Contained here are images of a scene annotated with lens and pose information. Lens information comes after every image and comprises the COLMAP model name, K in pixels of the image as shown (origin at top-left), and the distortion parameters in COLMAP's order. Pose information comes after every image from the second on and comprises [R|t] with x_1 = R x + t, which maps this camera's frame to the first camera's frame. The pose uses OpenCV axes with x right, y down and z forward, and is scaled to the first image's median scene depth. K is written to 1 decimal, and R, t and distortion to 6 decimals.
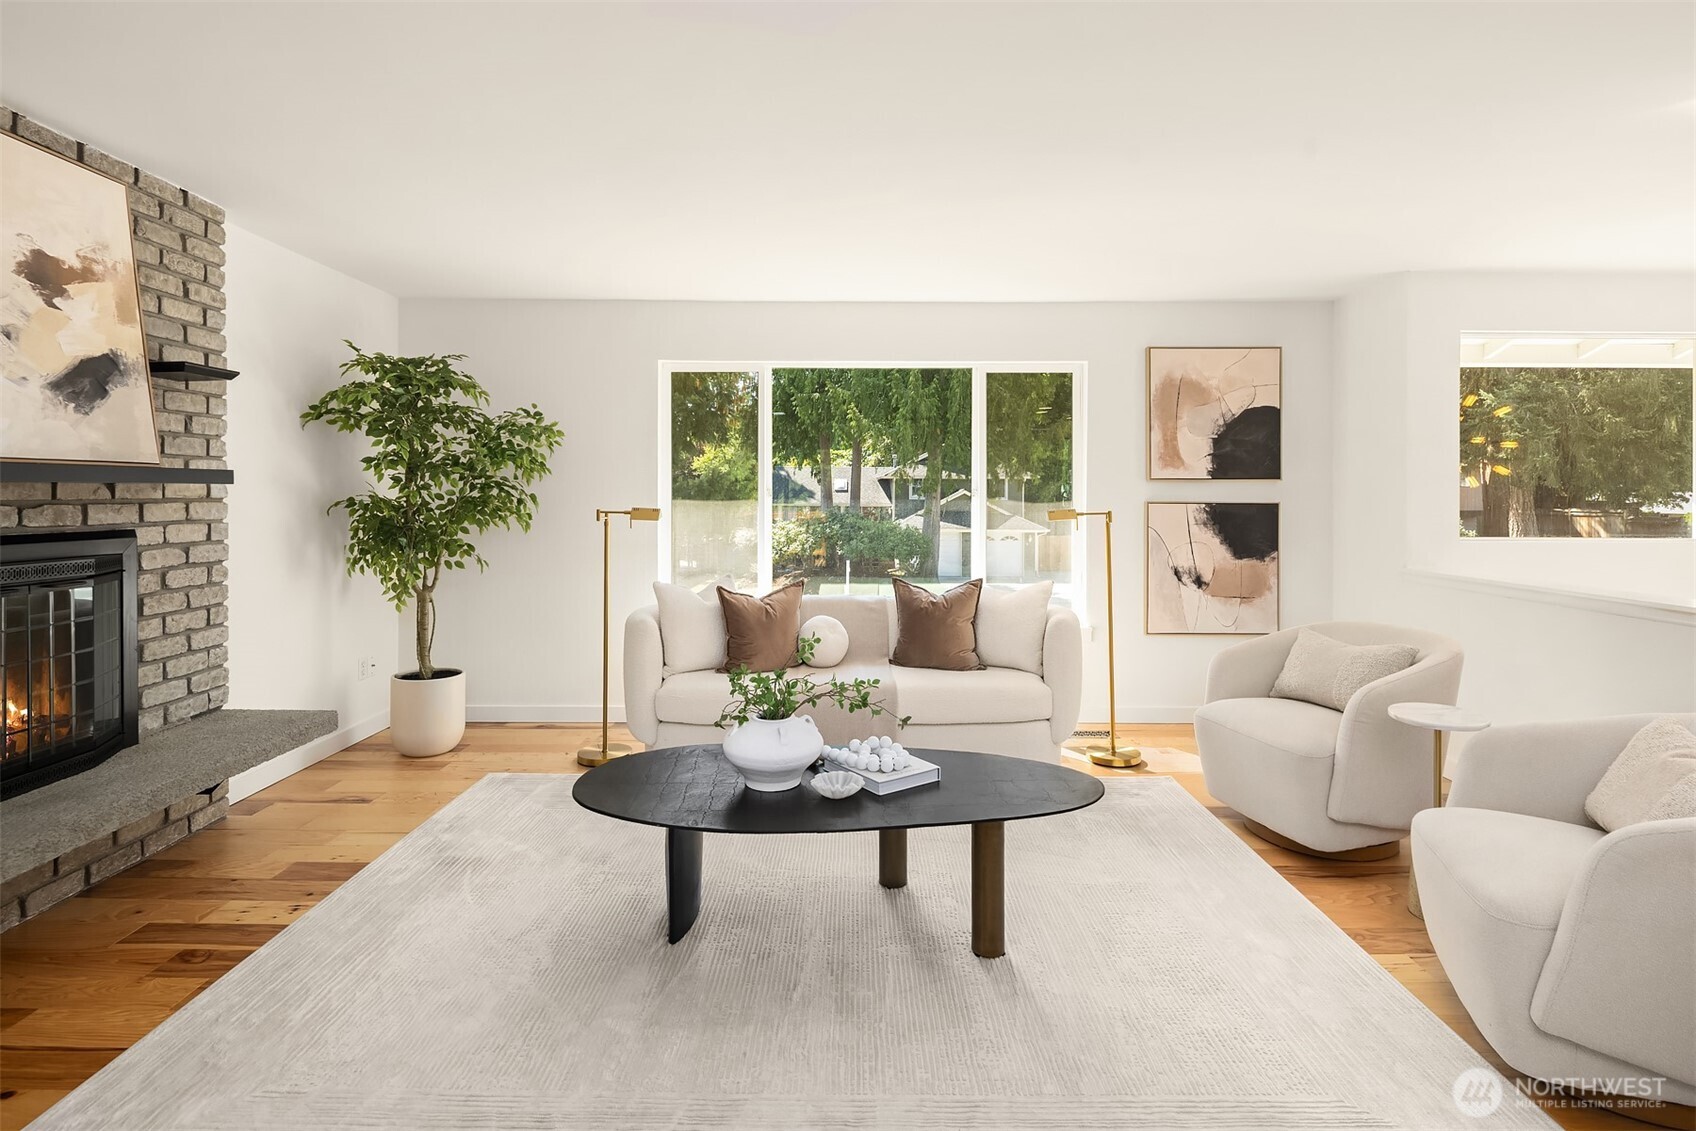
lens RADIAL K [[845.0, 0, 848.0], [0, 845.0, 565.5], [0, 0, 1]] dist [0.000271, -0.000631]
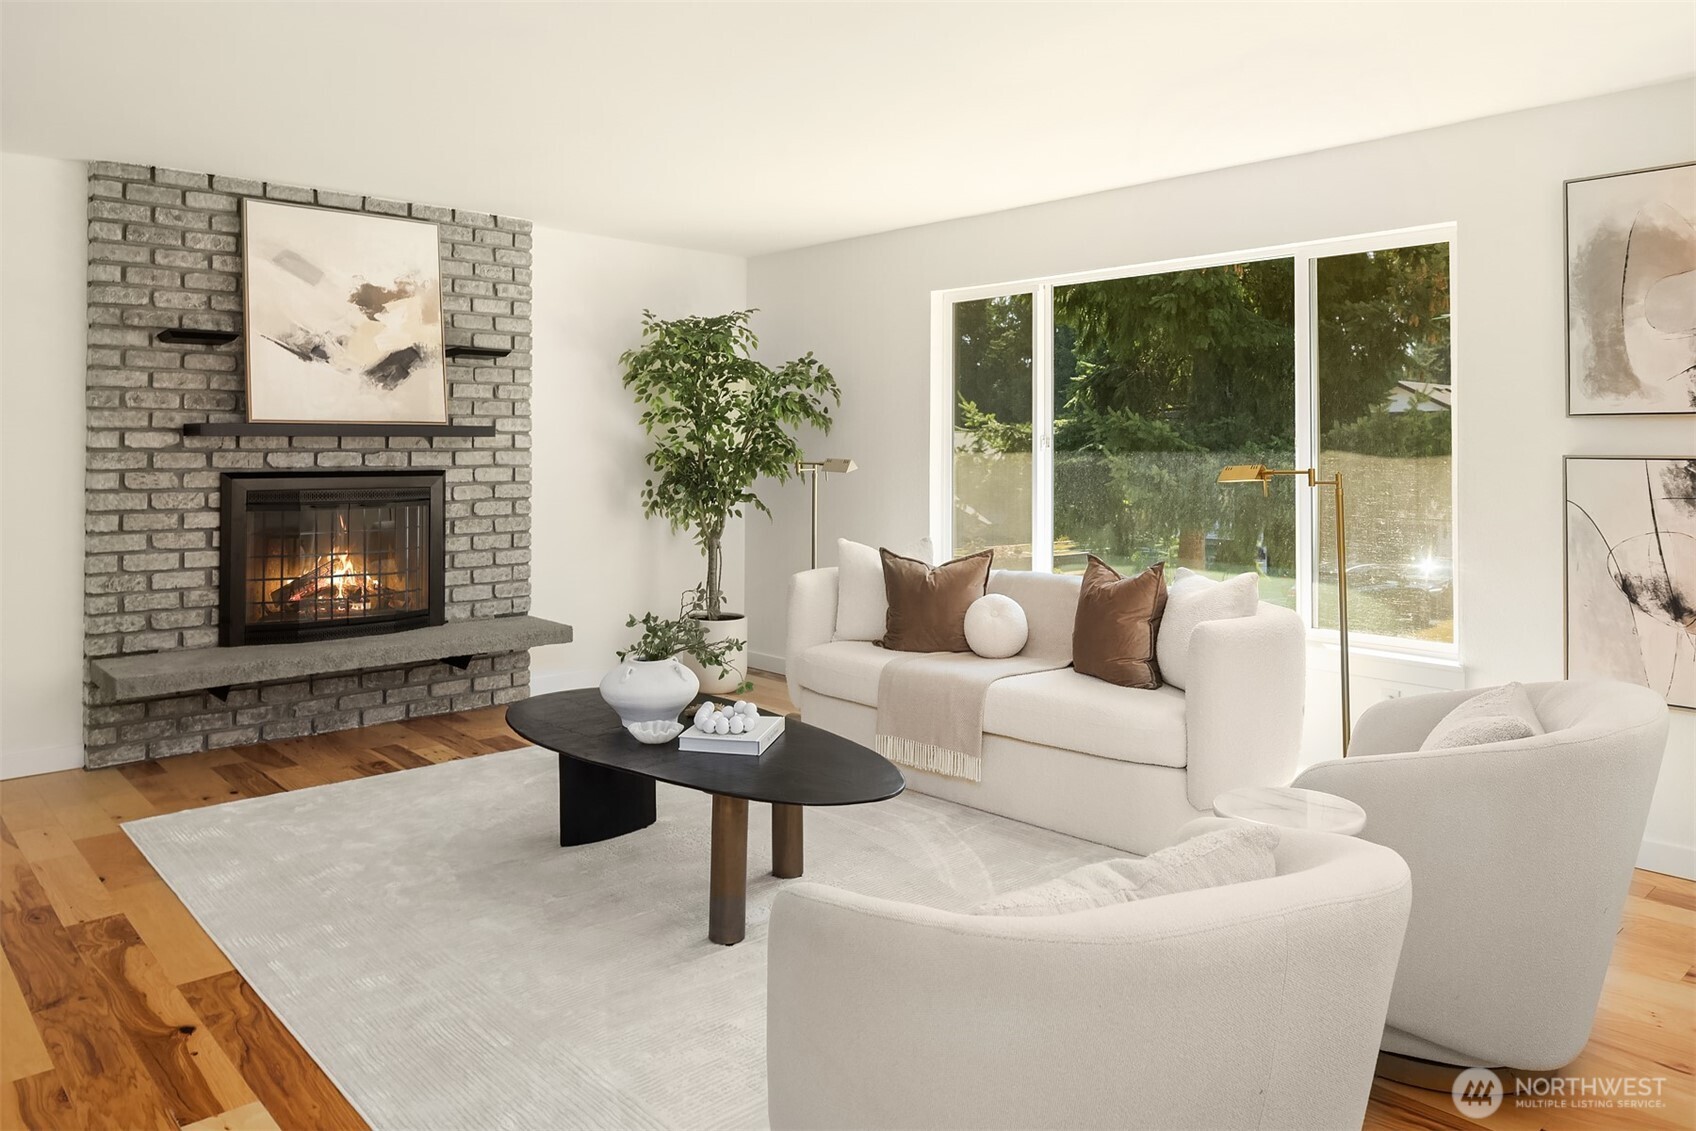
lens RADIAL K [[1186.9, 0, 849.0], [0, 1186.9, 543.7], [0, 0, 1]] dist [-0.002754, -0.000158]
pose [[0.662856, 0.058332, -0.746471, 0.974017], [-0.063684, 0.997740, 0.021417, -0.005617], [0.746033, 0.033342, 0.665073, 0.189114]]
